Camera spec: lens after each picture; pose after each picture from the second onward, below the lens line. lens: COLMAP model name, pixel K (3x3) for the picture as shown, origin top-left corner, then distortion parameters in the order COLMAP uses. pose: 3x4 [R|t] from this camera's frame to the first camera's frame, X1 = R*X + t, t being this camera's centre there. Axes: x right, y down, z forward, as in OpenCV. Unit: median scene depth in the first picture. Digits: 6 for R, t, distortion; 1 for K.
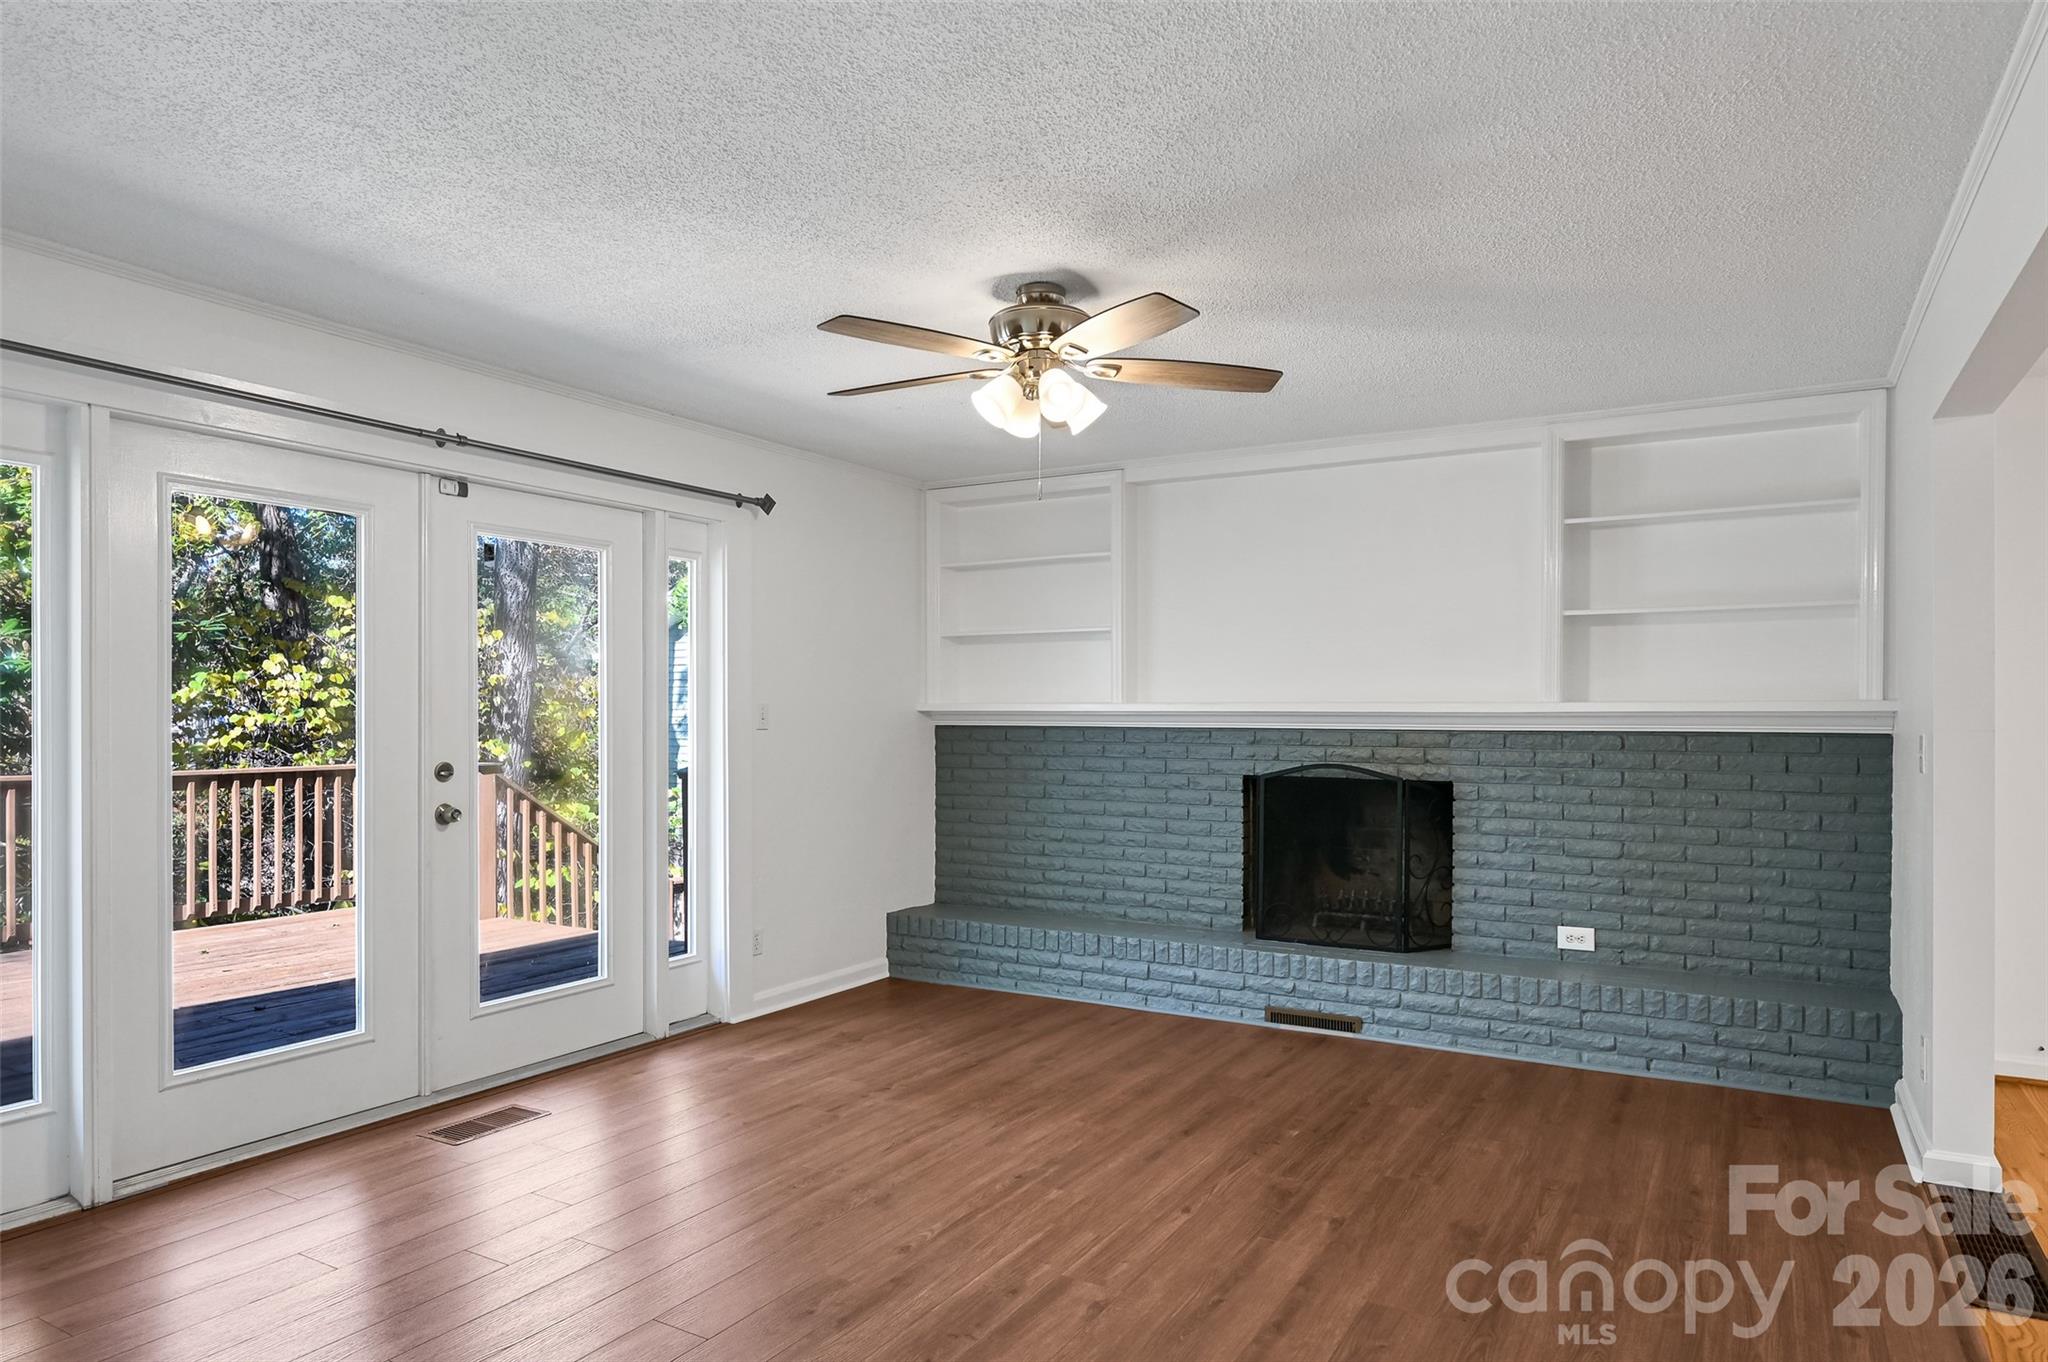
lens RADIAL K [[1224.7, 0, 1022.7], [0, 1224.7, 696.8], [0, 0, 1]] dist [0.002147, 0.000258]
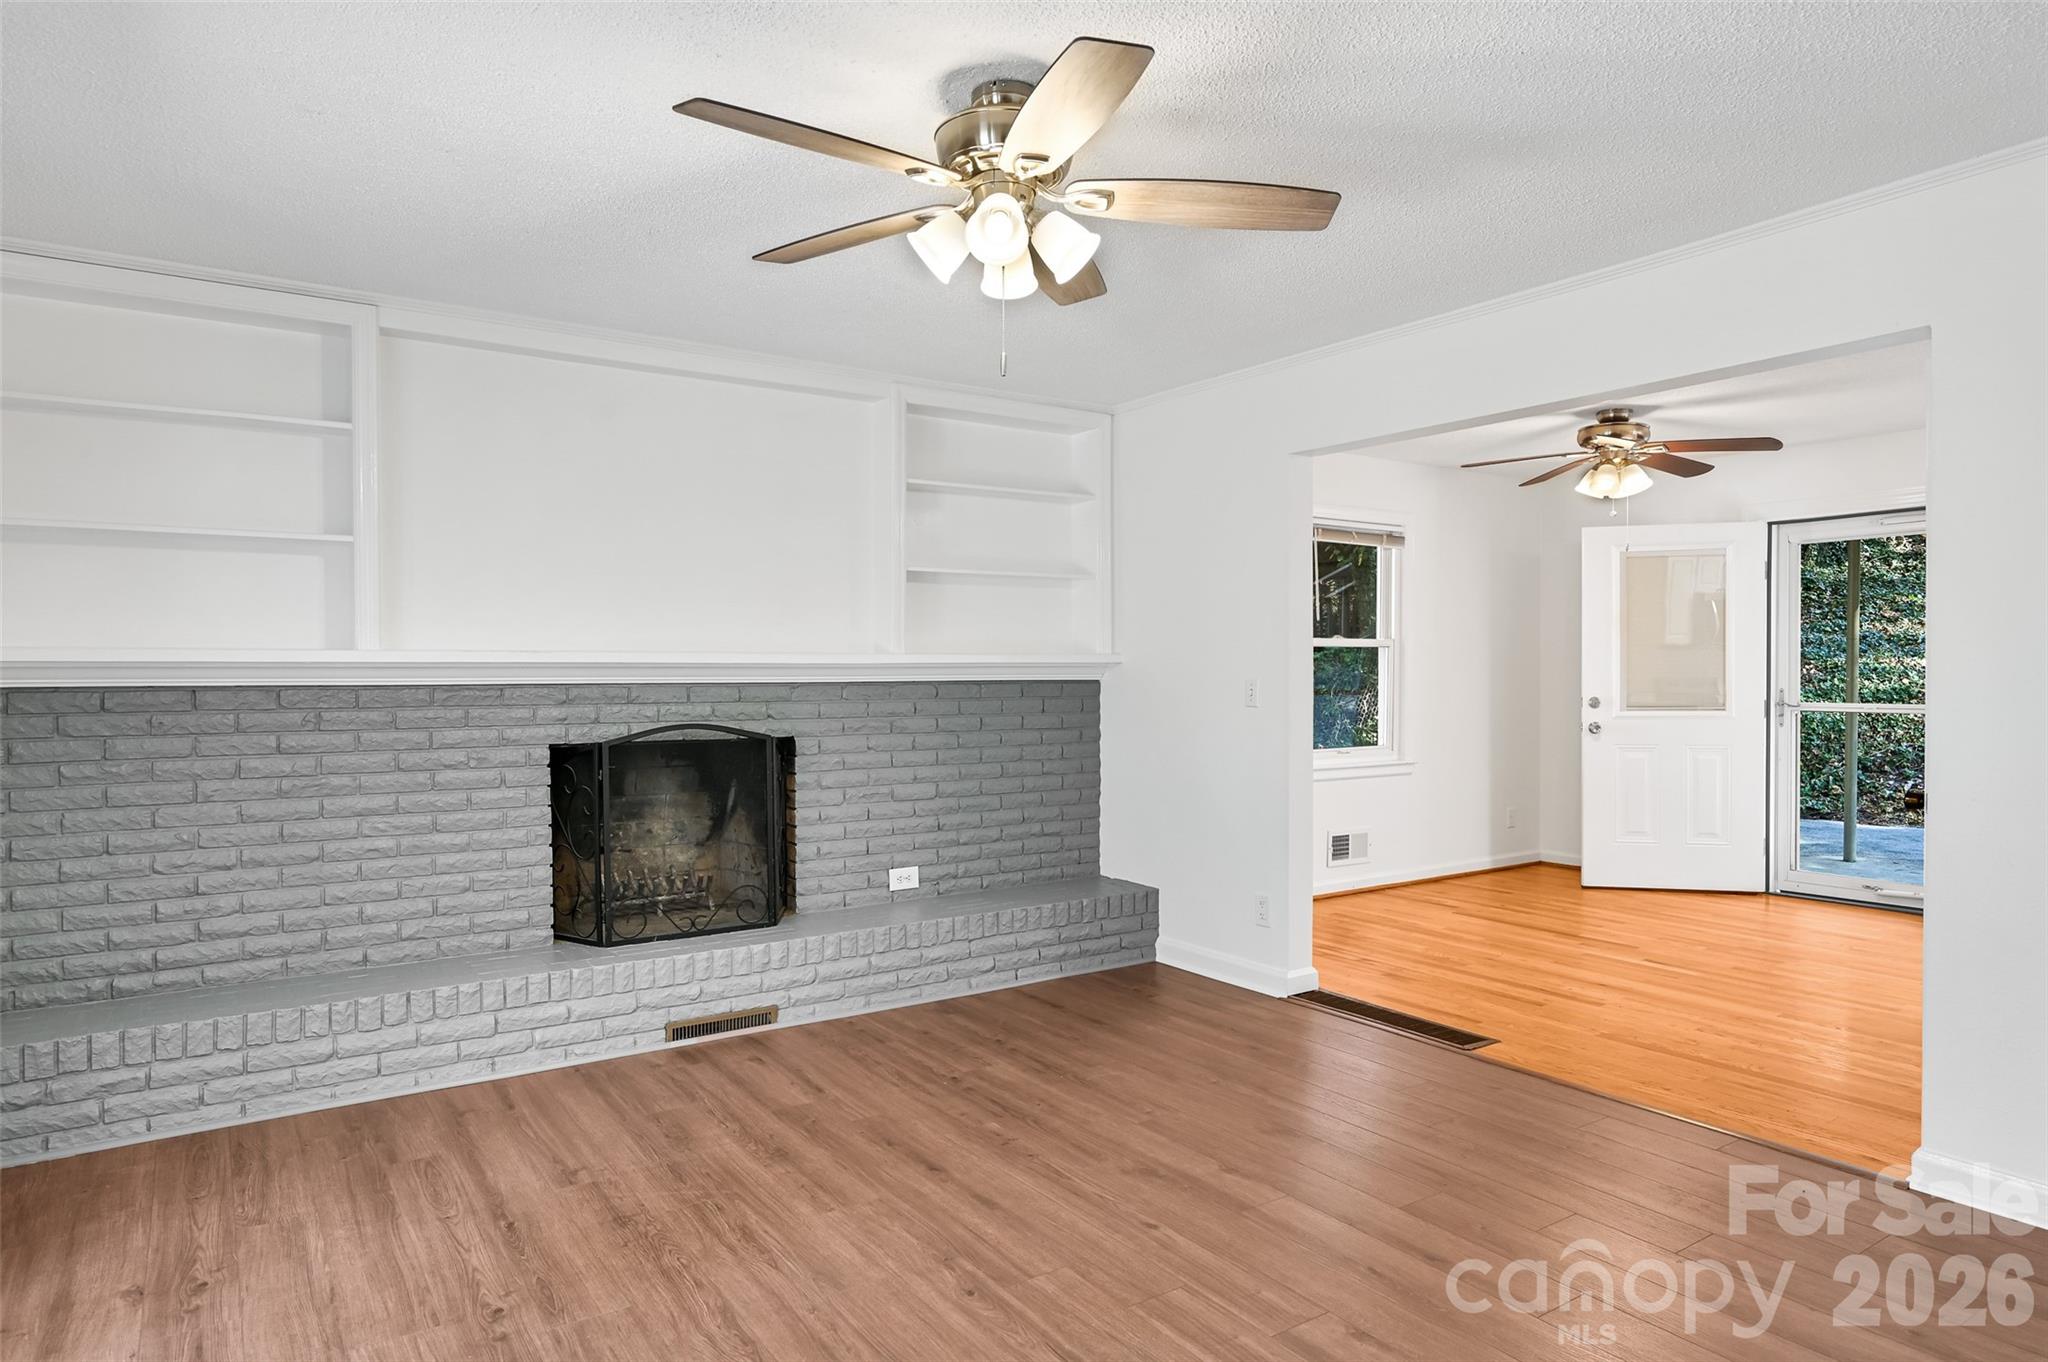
lens RADIAL K [[1224.7, 0, 1021.5], [0, 1224.7, 679.0], [0, 0, 1]] dist [0.002147, 0.000258]
pose [[0.432678, -0.010649, 0.901486, -0.439525], [-0.011764, 0.999778, 0.017456, 0.006081], [-0.901472, -0.018158, 0.432457, 0.444631]]
